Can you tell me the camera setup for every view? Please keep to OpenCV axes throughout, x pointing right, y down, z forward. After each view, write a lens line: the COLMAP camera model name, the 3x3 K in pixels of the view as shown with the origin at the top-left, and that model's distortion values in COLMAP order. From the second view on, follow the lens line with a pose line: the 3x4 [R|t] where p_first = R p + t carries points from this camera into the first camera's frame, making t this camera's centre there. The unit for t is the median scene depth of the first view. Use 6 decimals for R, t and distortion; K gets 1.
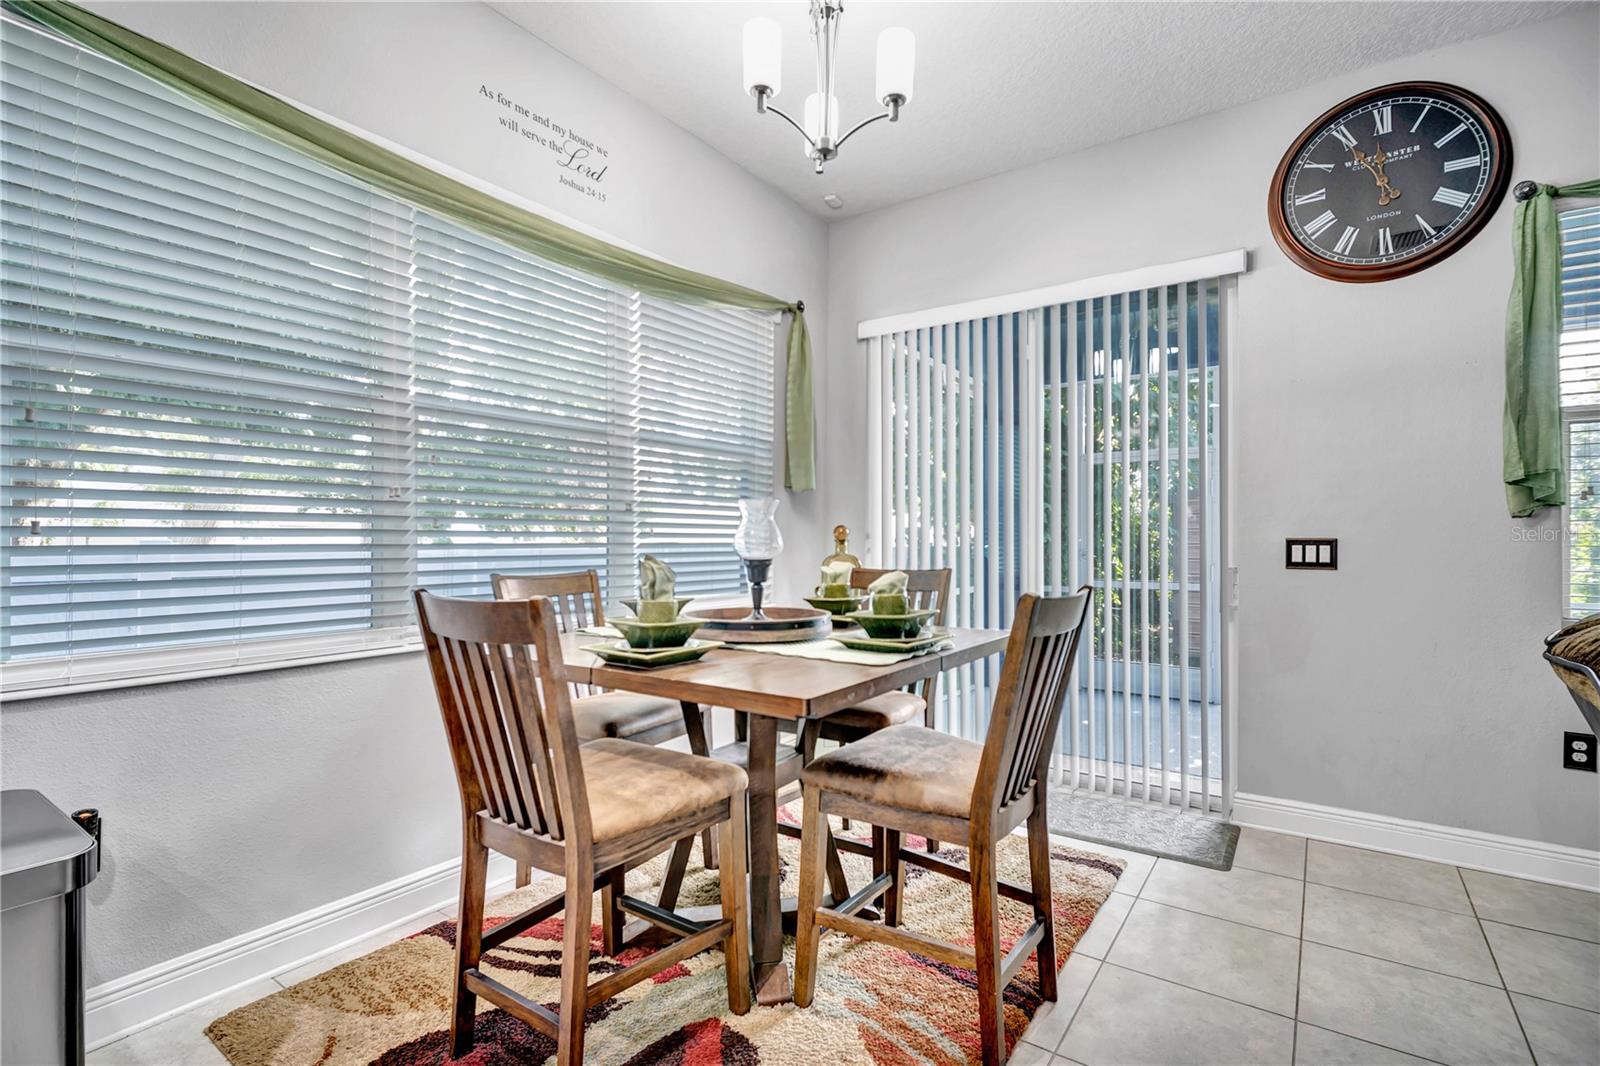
lens RADIAL K [[743.8, 0, 813.7], [0, 743.8, 538.2], [0, 0, 1]] dist [0.001366, -0.006777]
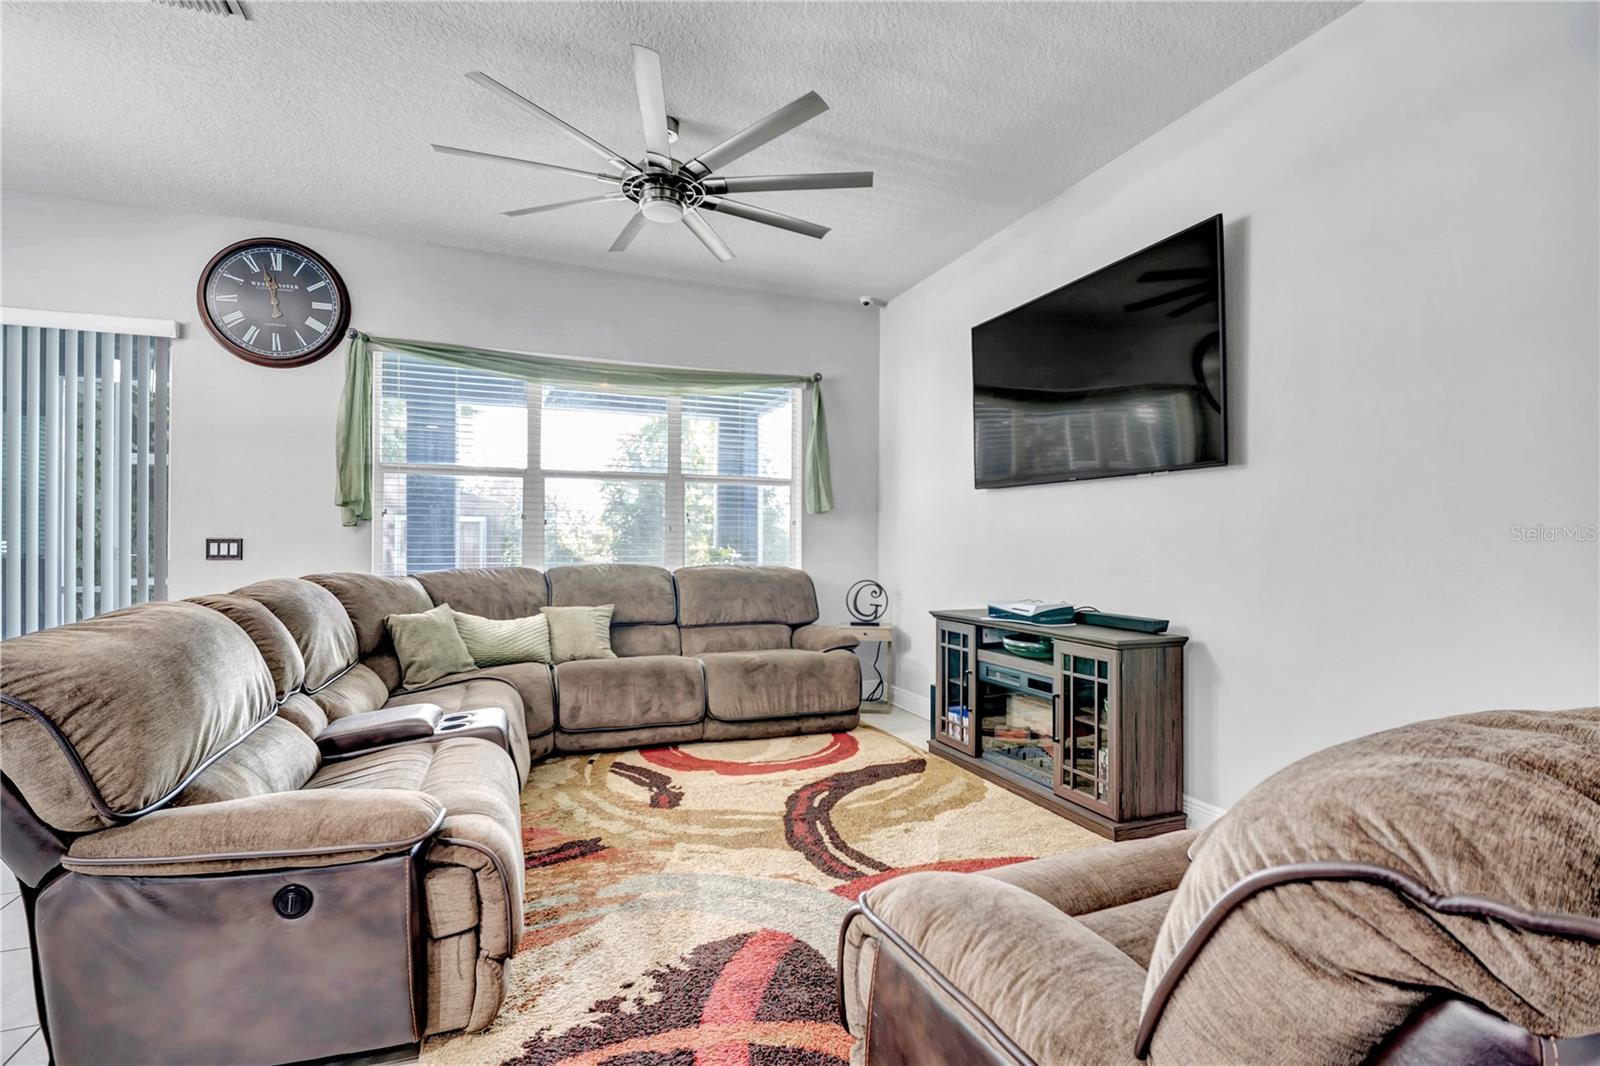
lens RADIAL K [[743.8, 0, 802.8], [0, 743.8, 536.3], [0, 0, 1]] dist [0.001366, -0.006777]
pose [[0.557158, 0.006900, 0.830378, 0.119775], [-0.005528, 0.999974, -0.004601, -0.003257], [-0.830388, -0.002027, 0.557182, -0.771723]]
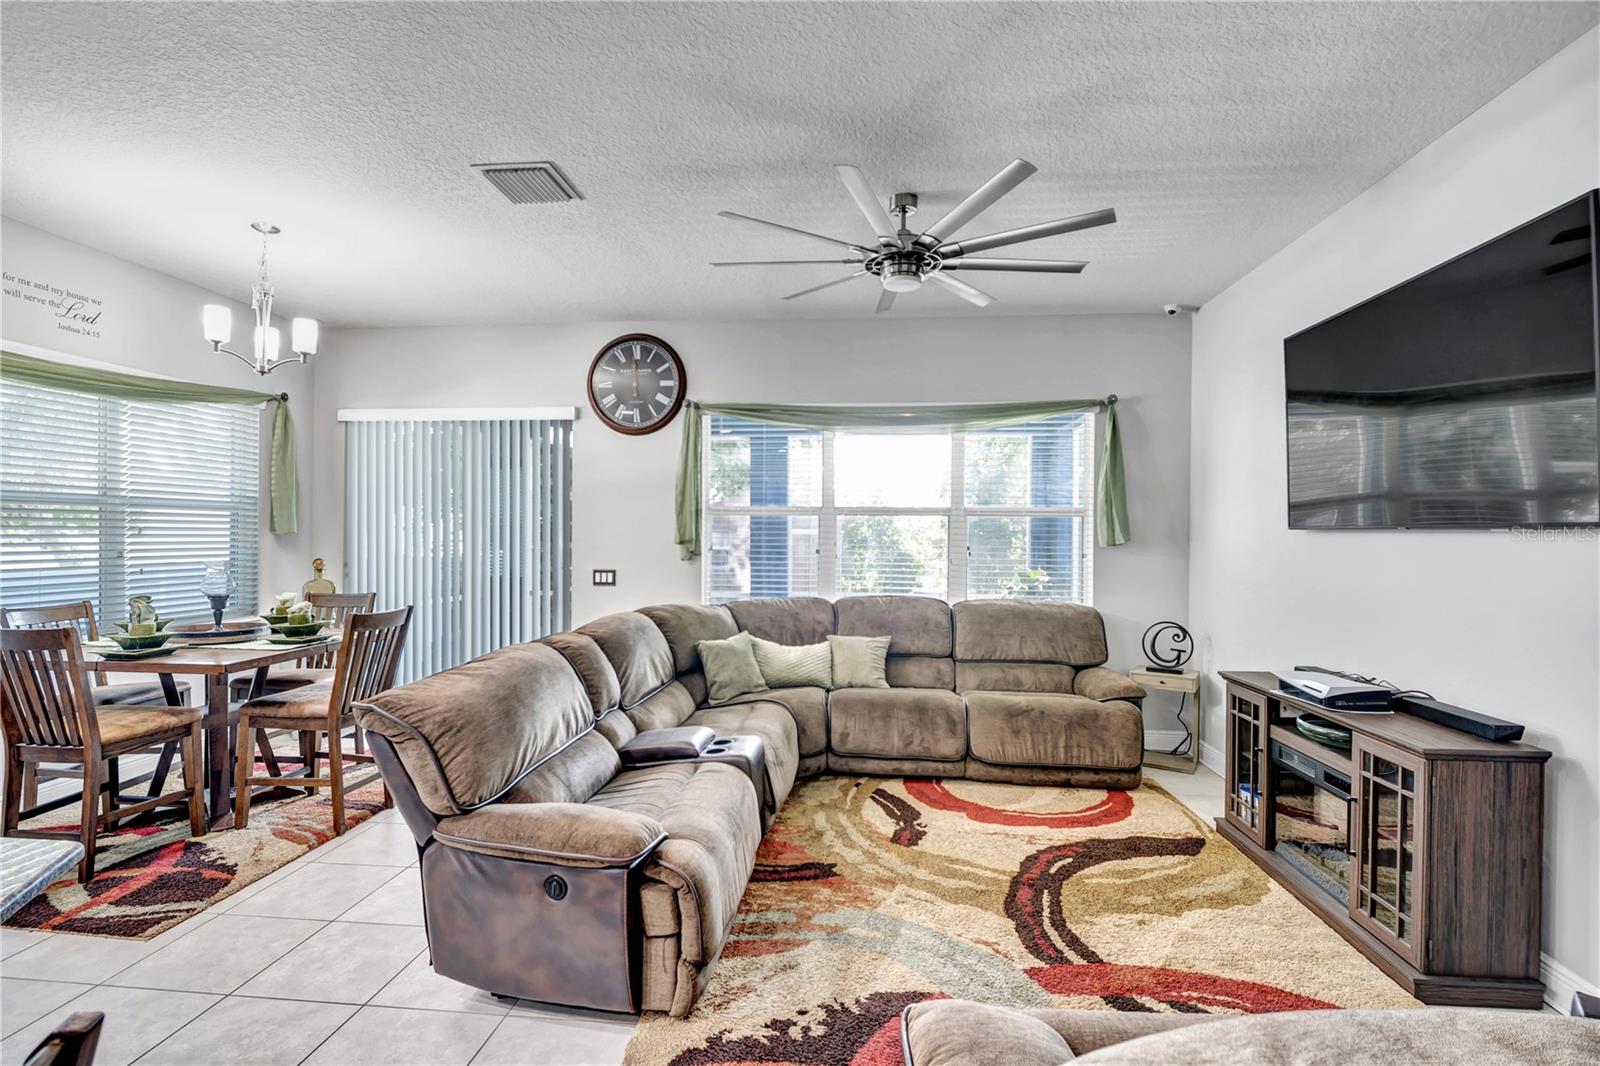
lens RADIAL K [[743.8, 0, 804.4], [0, 743.8, 538.4], [0, 0, 1]] dist [0.001366, -0.006777]
pose [[0.873904, 0.002653, 0.486090, 0.223440], [-0.007228, 0.999945, 0.007536, -0.104024], [-0.486044, -0.010099, 0.873876, -0.948389]]
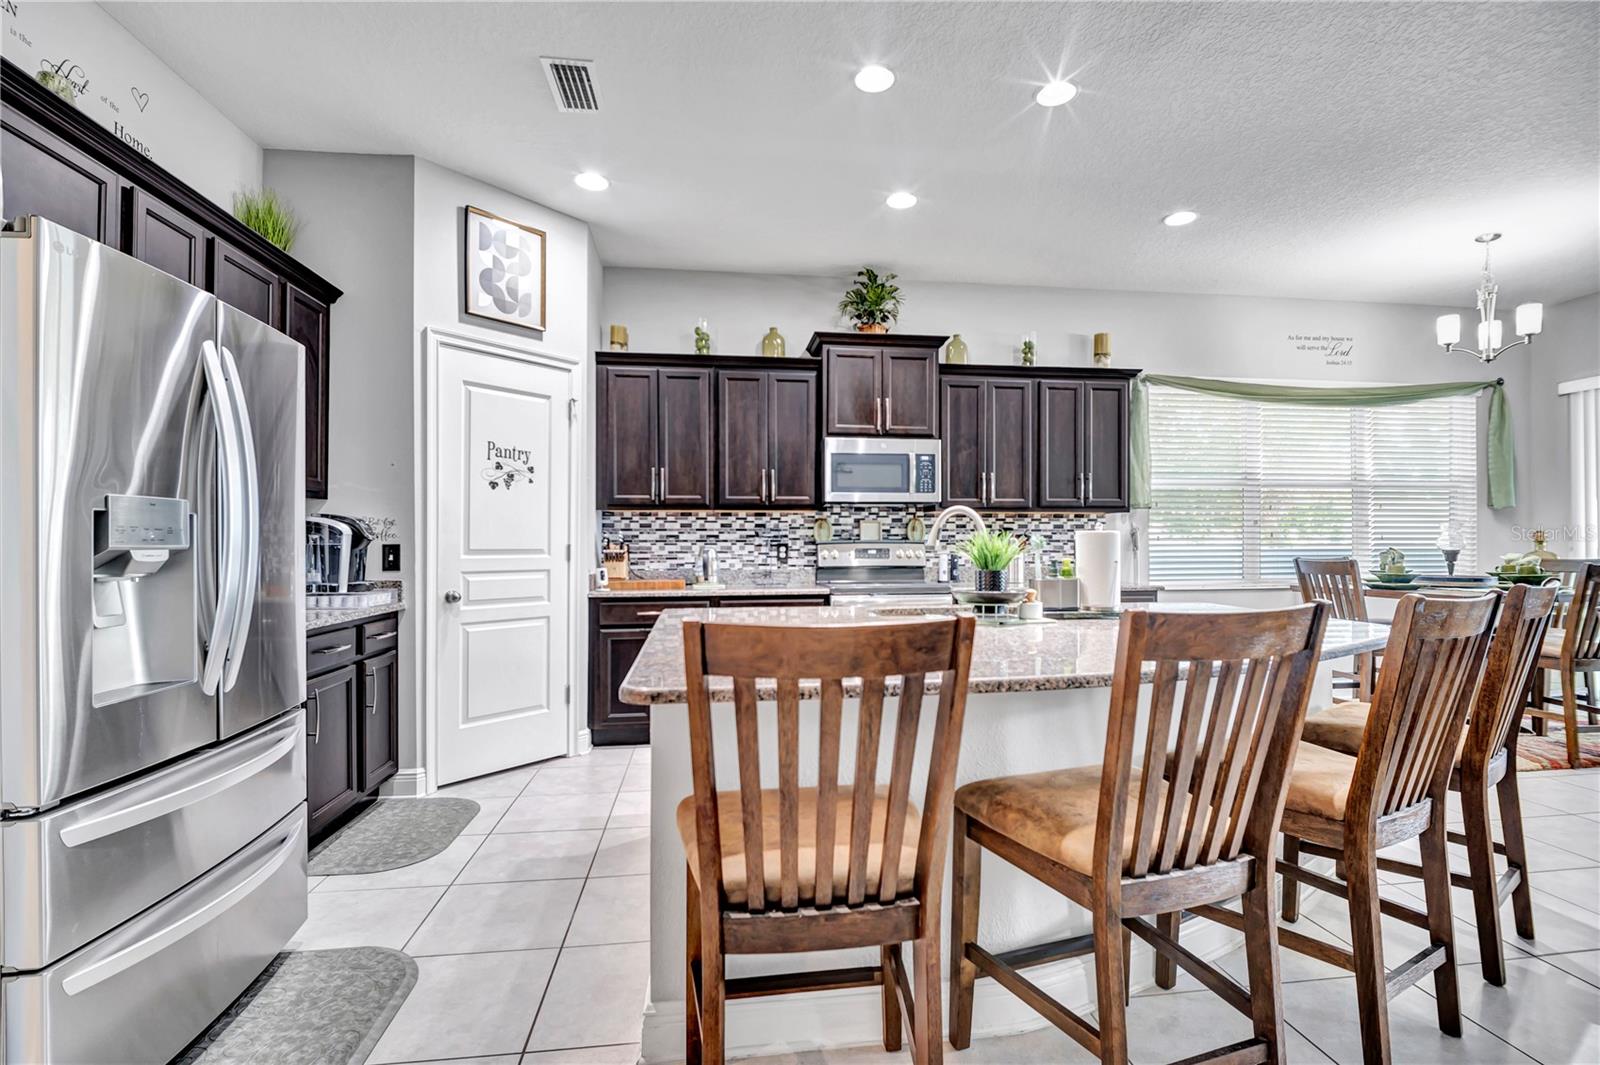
lens RADIAL K [[743.8, 0, 804.9], [0, 743.8, 537.2], [0, 0, 1]] dist [0.001366, -0.006777]
pose [[0.671055, -0.007403, -0.741370, 0.207677], [0.004440, 0.999972, -0.005966, -0.004233], [0.741394, 0.000711, 0.671070, -1.451992]]
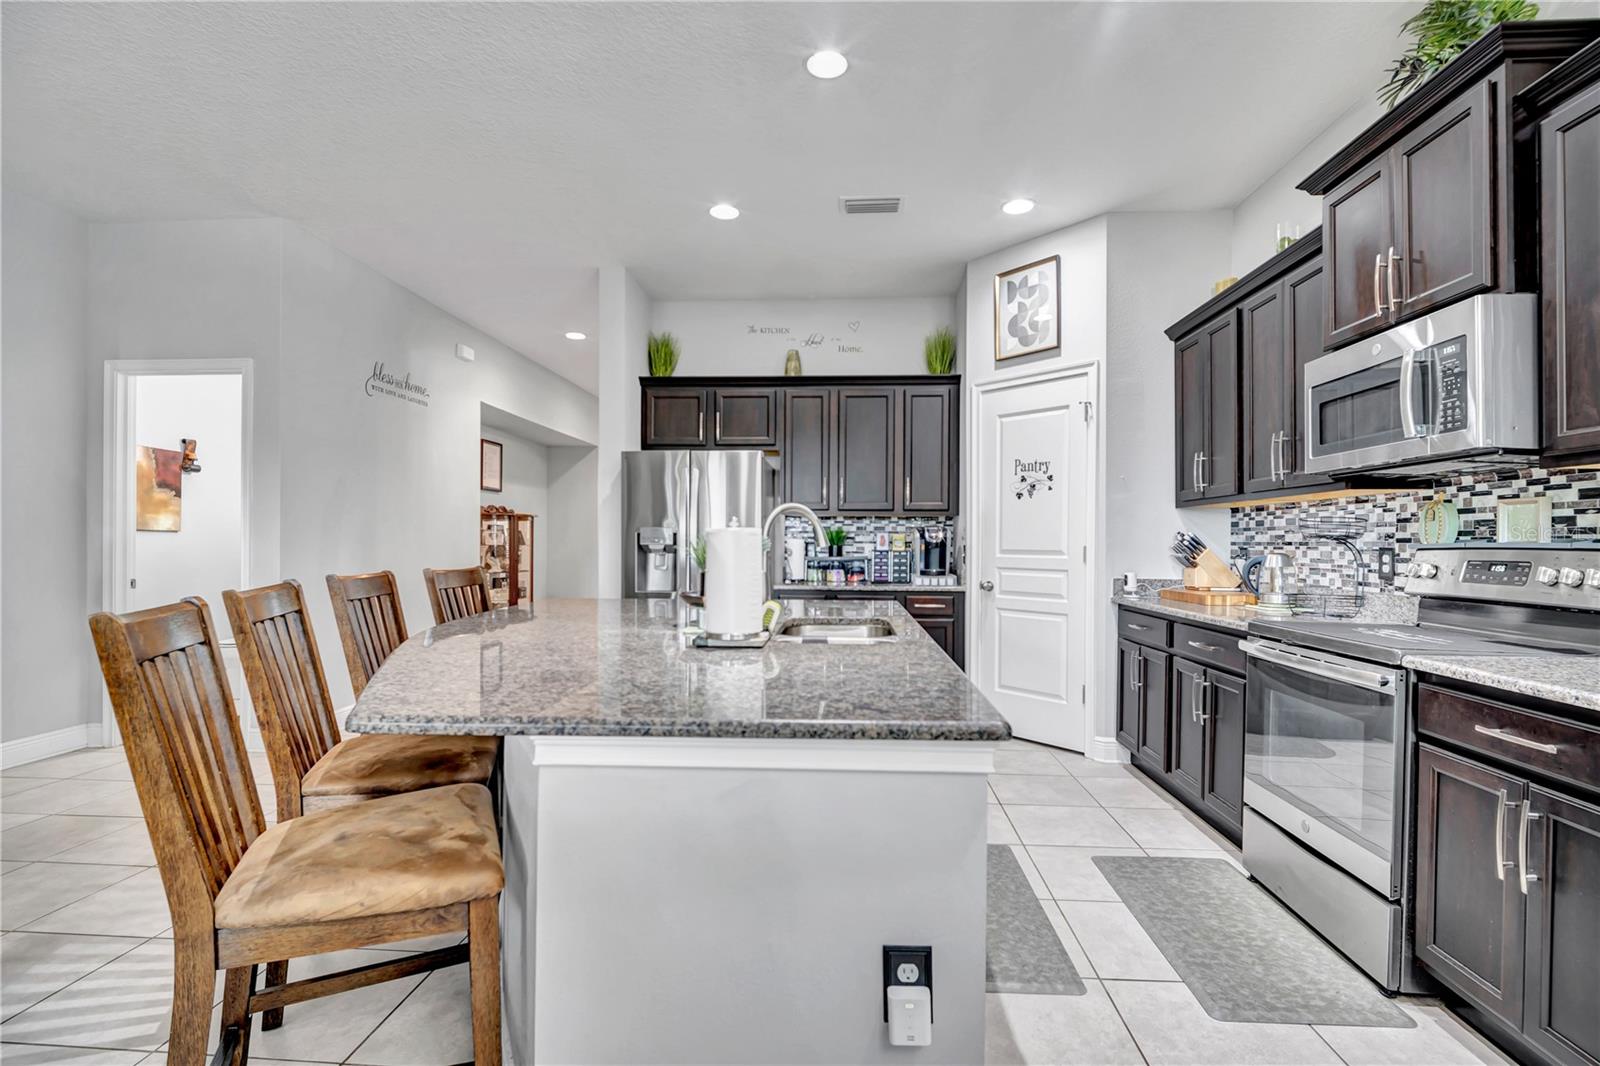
lens RADIAL K [[743.8, 0, 810.5], [0, 743.8, 543.0], [0, 0, 1]] dist [0.001366, -0.006777]
pose [[-0.853869, -0.006087, -0.520453, 0.036750], [-0.005133, 0.999981, -0.003274, 0.000268], [0.520463, -0.000123, -0.853884, 0.255237]]
